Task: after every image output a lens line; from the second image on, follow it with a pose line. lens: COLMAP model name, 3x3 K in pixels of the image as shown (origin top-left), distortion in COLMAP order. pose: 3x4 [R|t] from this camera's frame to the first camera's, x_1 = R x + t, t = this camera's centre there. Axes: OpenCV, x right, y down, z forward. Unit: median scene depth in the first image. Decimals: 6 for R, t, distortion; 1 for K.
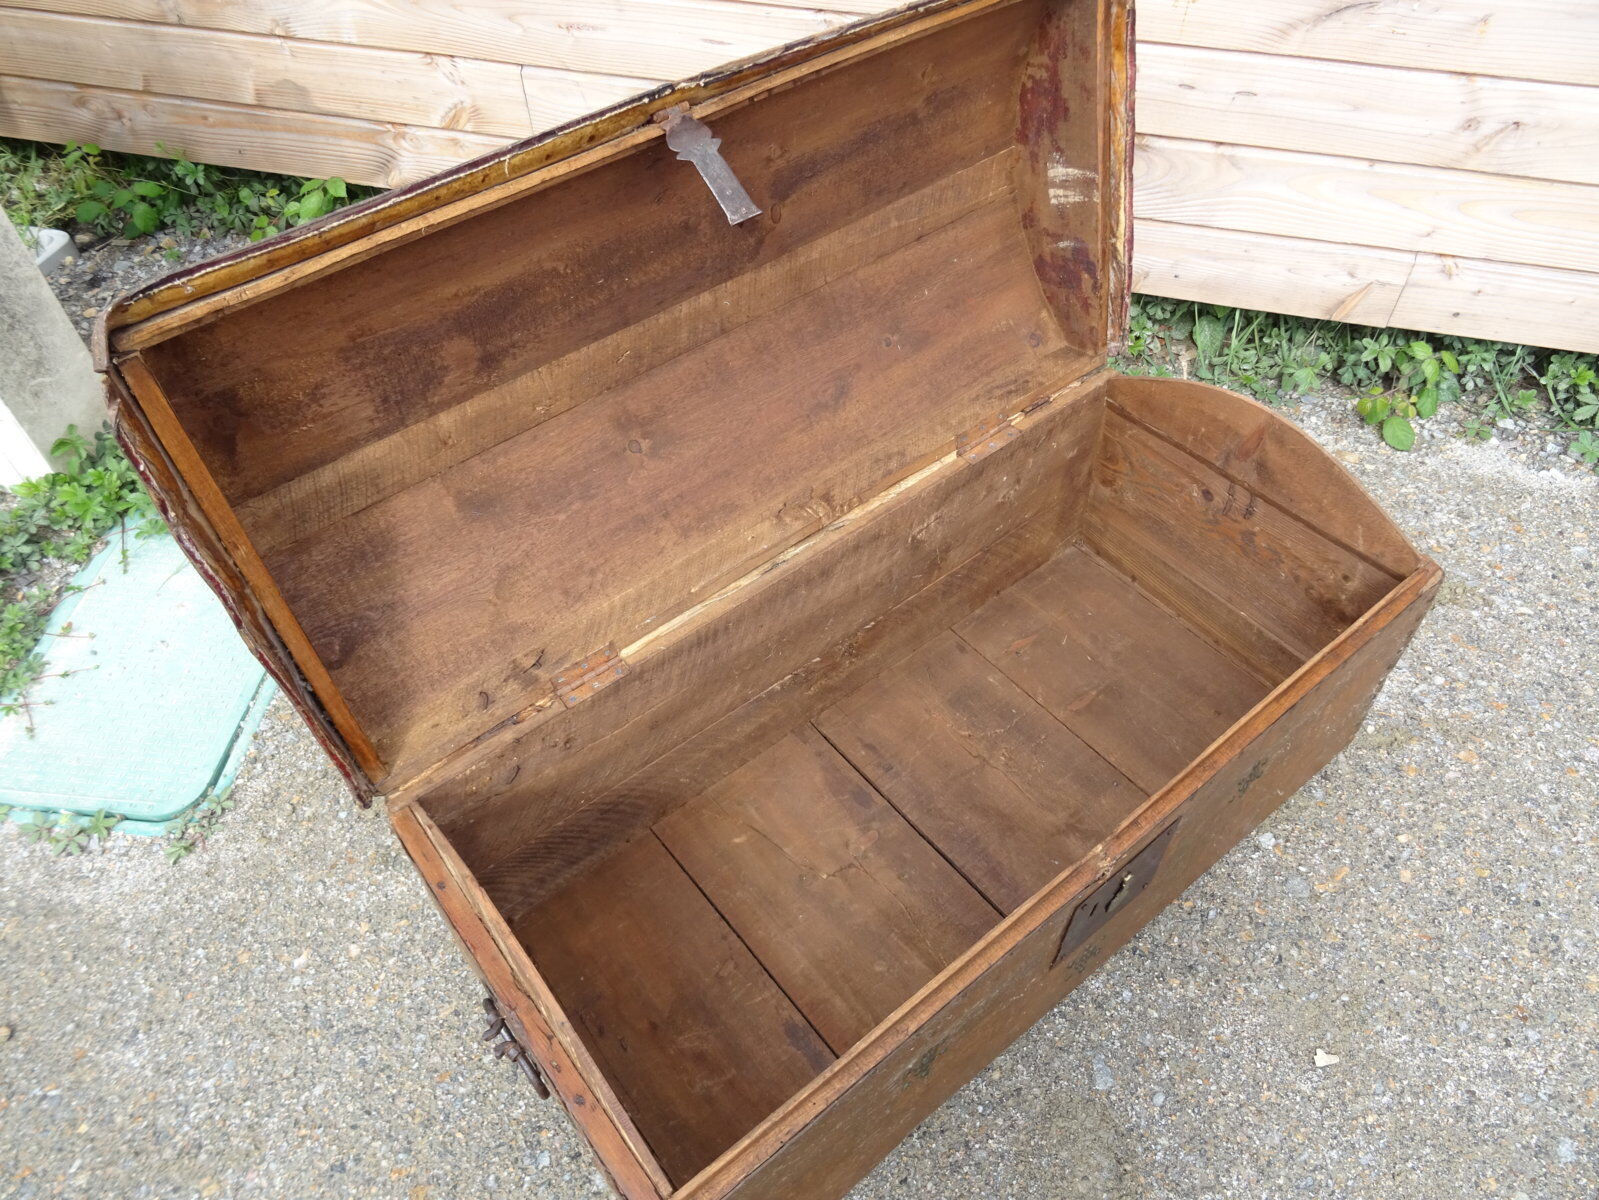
lens RADIAL K [[1144.4, 0, 799.5], [0, 1144.4, 597.5], [0, 0, 1]] dist [-0.002198, -0.000890]
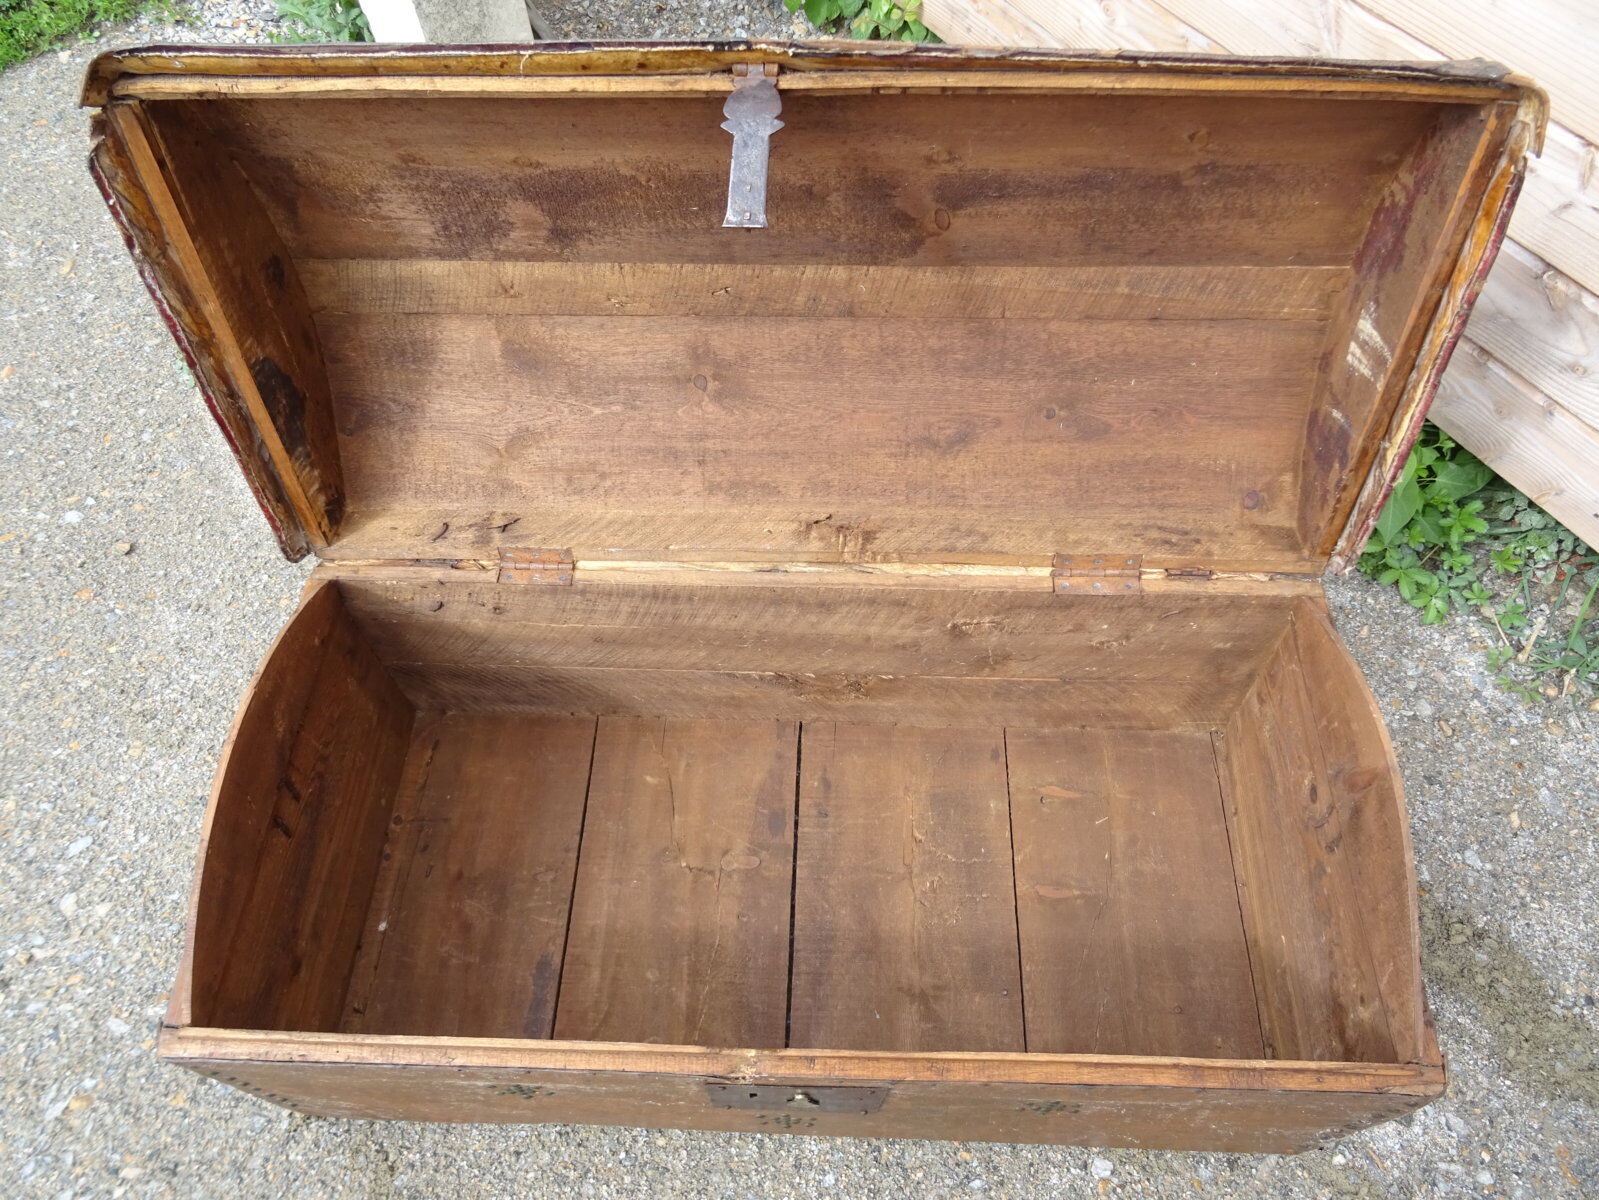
lens RADIAL K [[1144.4, 0, 806.7], [0, 1144.4, 600.0], [0, 0, 1]] dist [-0.002198, -0.000890]
pose [[0.760114, 0.553715, -0.340040, 0.311275], [-0.489251, 0.832082, 0.261291, -0.250879], [0.427621, -0.032246, 0.903383, 0.179827]]
